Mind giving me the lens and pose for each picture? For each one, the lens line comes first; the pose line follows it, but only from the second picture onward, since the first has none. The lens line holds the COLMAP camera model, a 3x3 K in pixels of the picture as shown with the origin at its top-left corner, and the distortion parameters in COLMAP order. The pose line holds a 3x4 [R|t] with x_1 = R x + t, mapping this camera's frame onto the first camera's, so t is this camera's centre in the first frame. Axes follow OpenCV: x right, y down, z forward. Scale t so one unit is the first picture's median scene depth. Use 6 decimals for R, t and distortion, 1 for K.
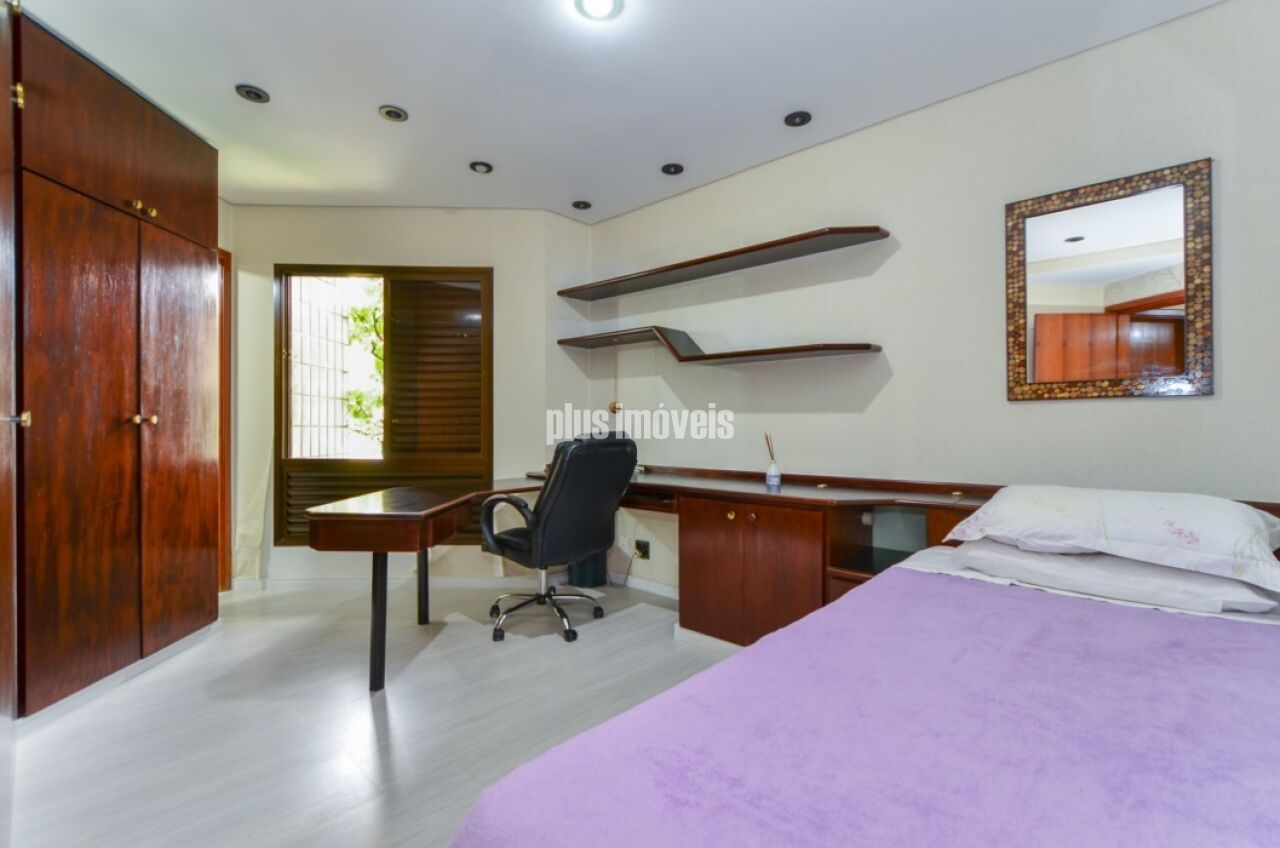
lens RADIAL K [[559.9, 0, 643.2], [0, 559.9, 425.8], [0, 0, 1]] dist [0.000873, -0.000002]
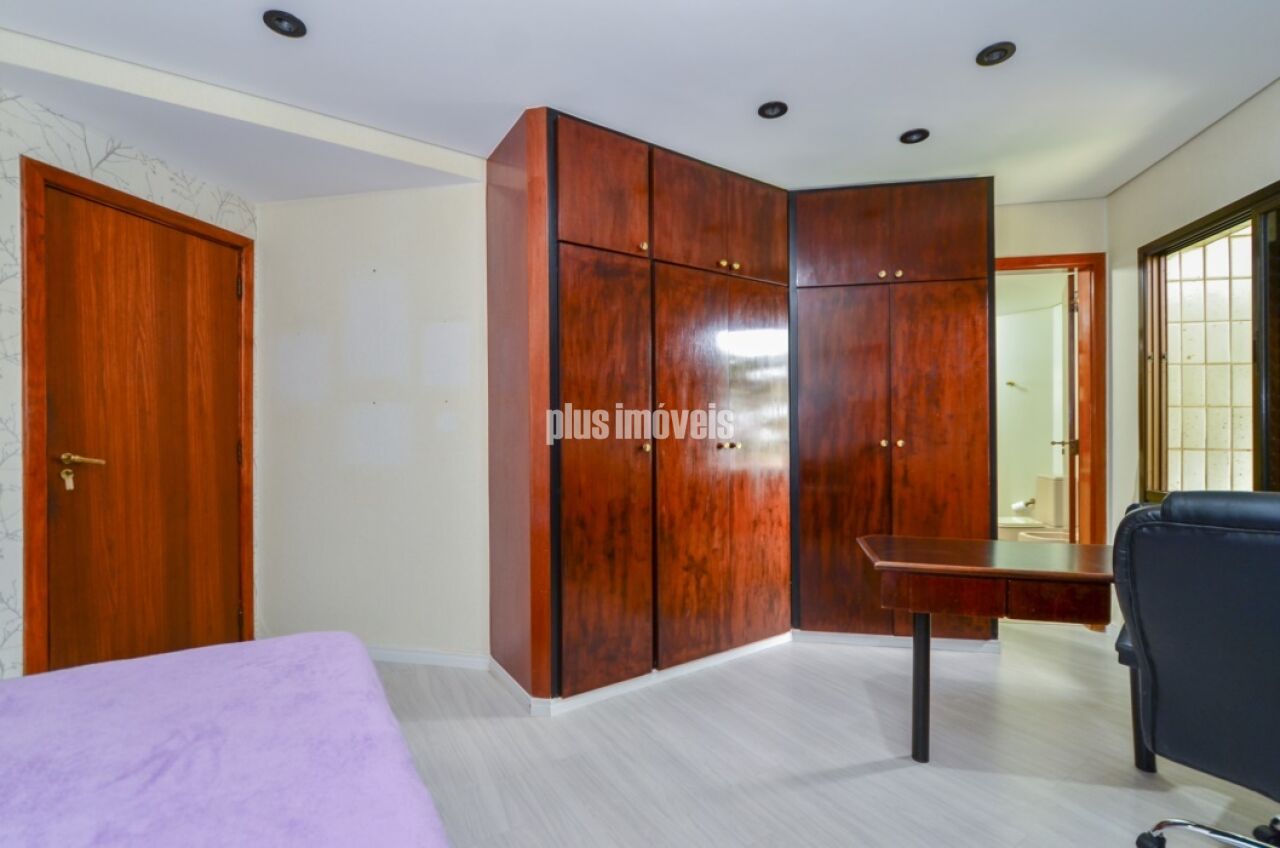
lens RADIAL K [[559.9, 0, 643.9], [0, 559.9, 430.9], [0, 0, 1]] dist [0.000873, -0.000002]
pose [[-0.232509, -0.008618, -0.972556, 0.445300], [0.000302, 0.999960, -0.008934, -0.027196], [0.972594, -0.002371, -0.232497, 0.748685]]
